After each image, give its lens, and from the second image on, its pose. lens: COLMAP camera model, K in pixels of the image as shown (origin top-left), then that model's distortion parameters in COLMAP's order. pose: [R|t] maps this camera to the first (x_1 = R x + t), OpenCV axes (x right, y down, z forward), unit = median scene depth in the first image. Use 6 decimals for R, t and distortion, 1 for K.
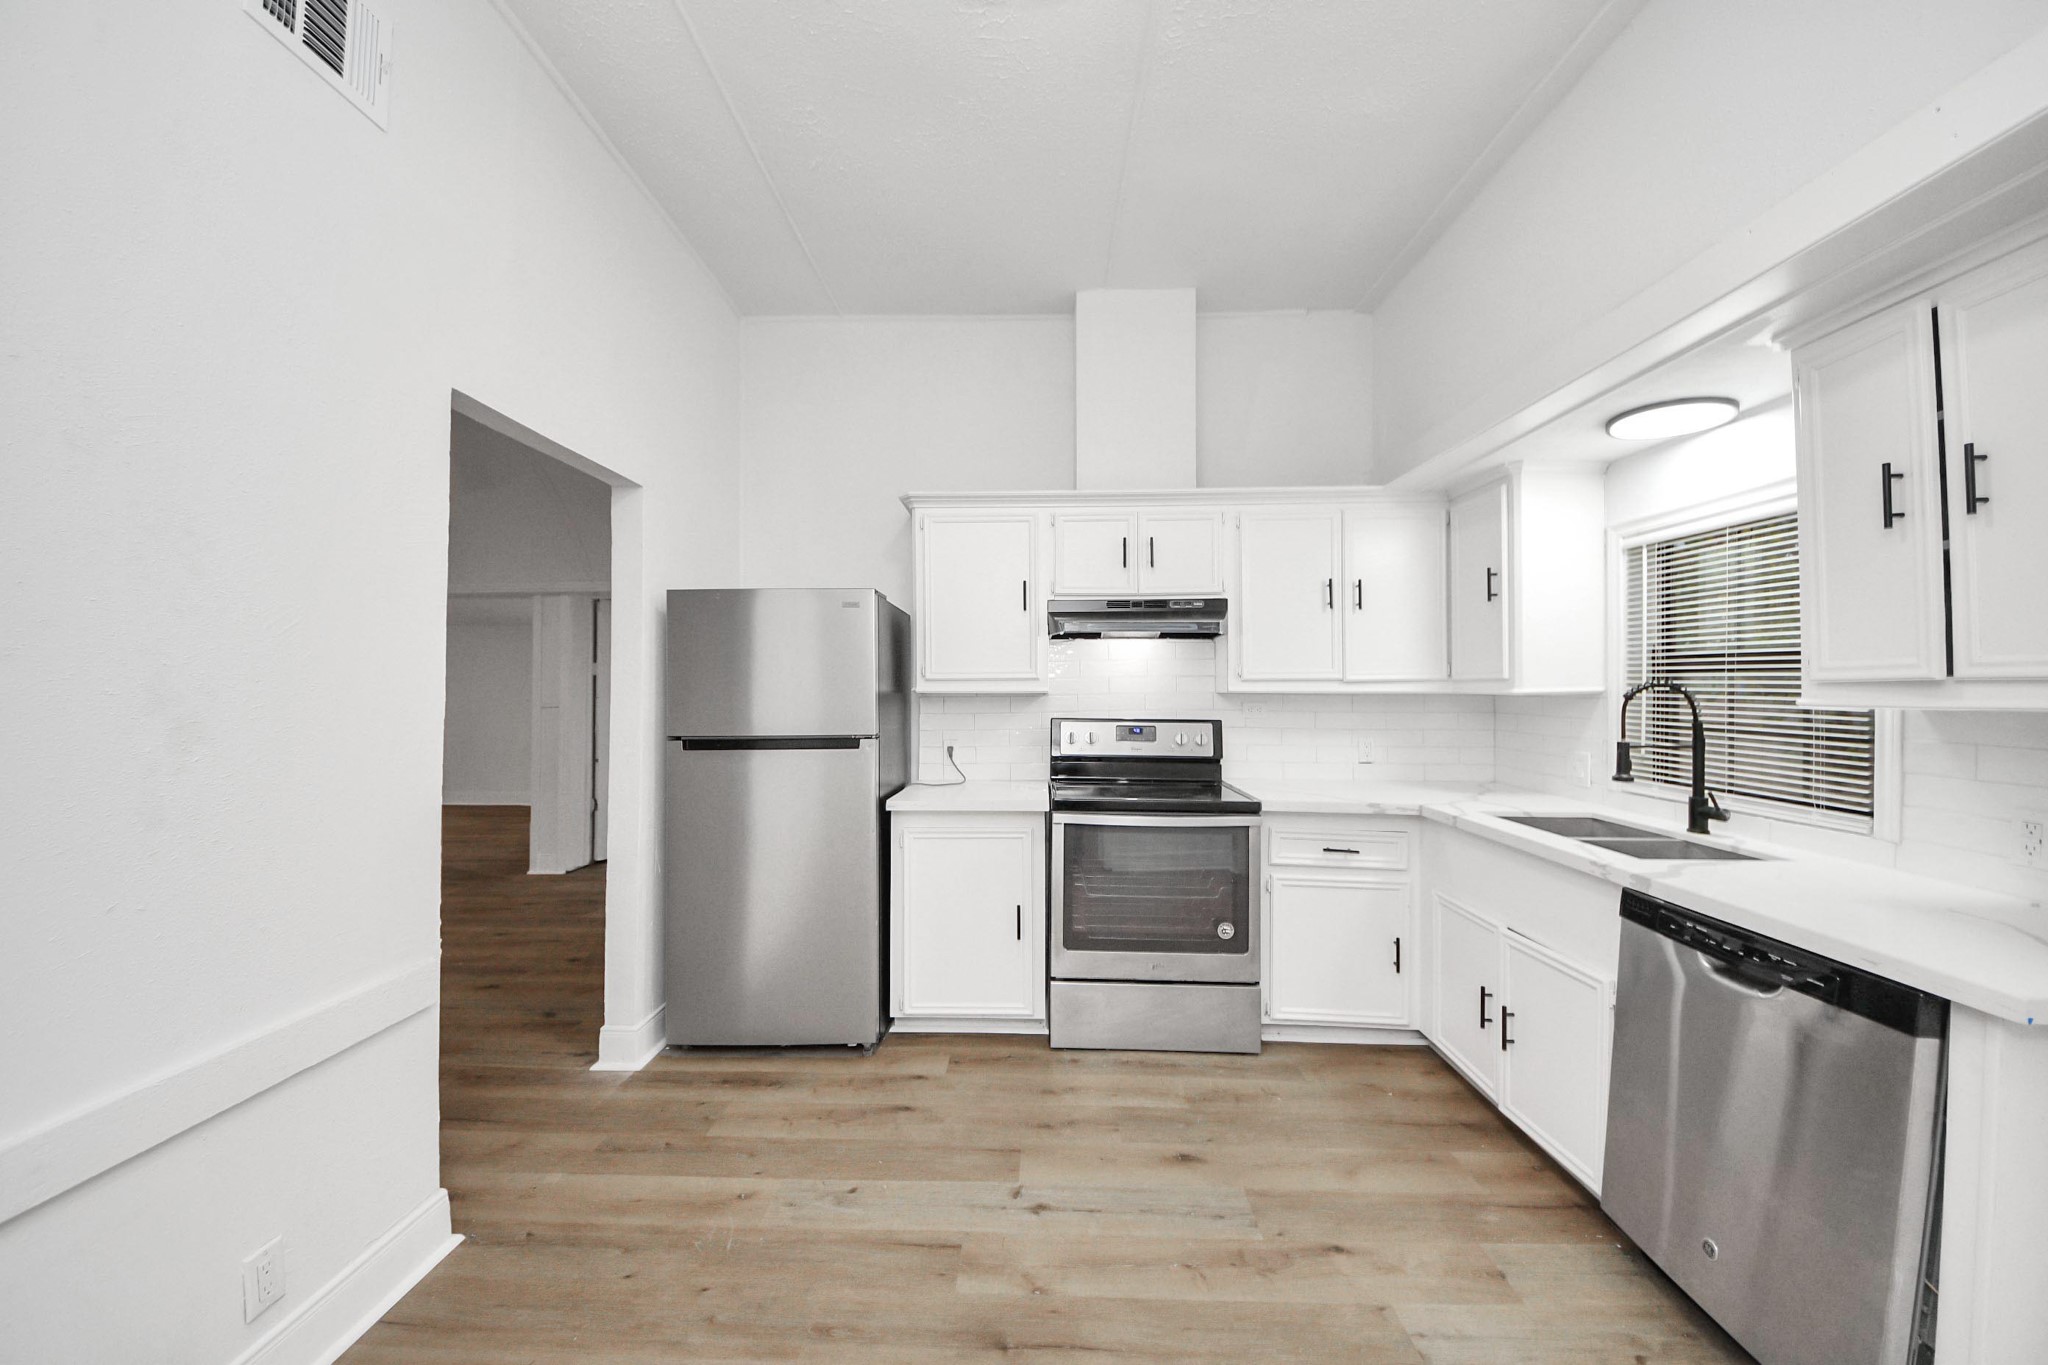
lens RADIAL K [[744.7, 0, 1015.2], [0, 744.7, 690.7], [0, 0, 1]] dist [0.002890, -0.000228]
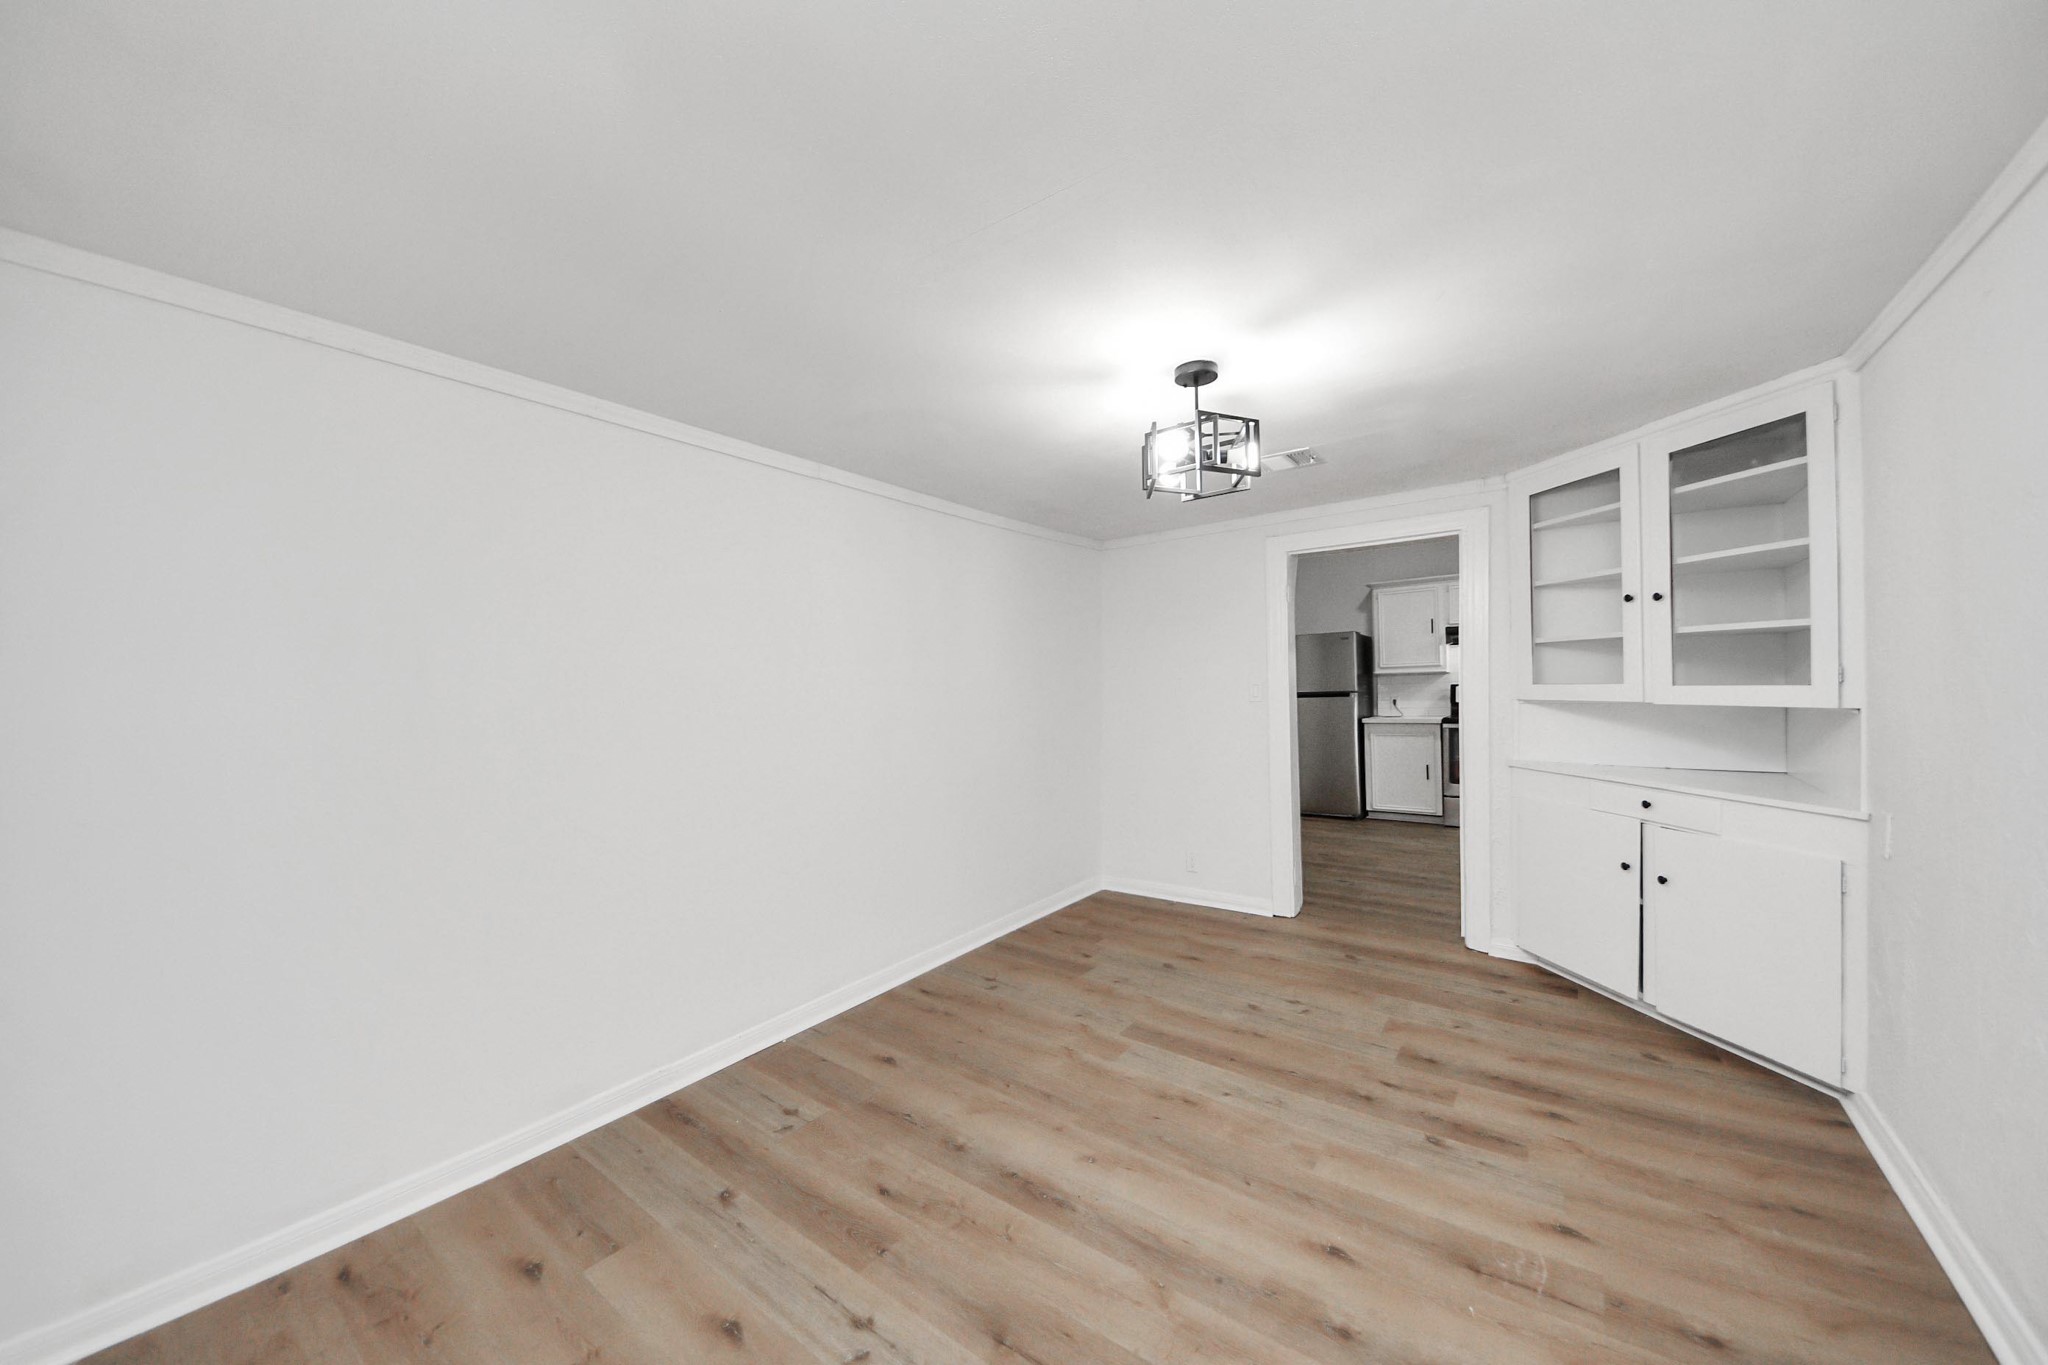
lens RADIAL K [[744.7, 0, 969.0], [0, 744.7, 673.6], [0, 0, 1]] dist [0.002890, -0.000228]
pose [[0.805135, -0.018089, -0.592815, 0.242439], [0.016481, 0.999831, -0.008125, 0.002110], [0.592862, -0.003228, 0.805298, -1.755374]]
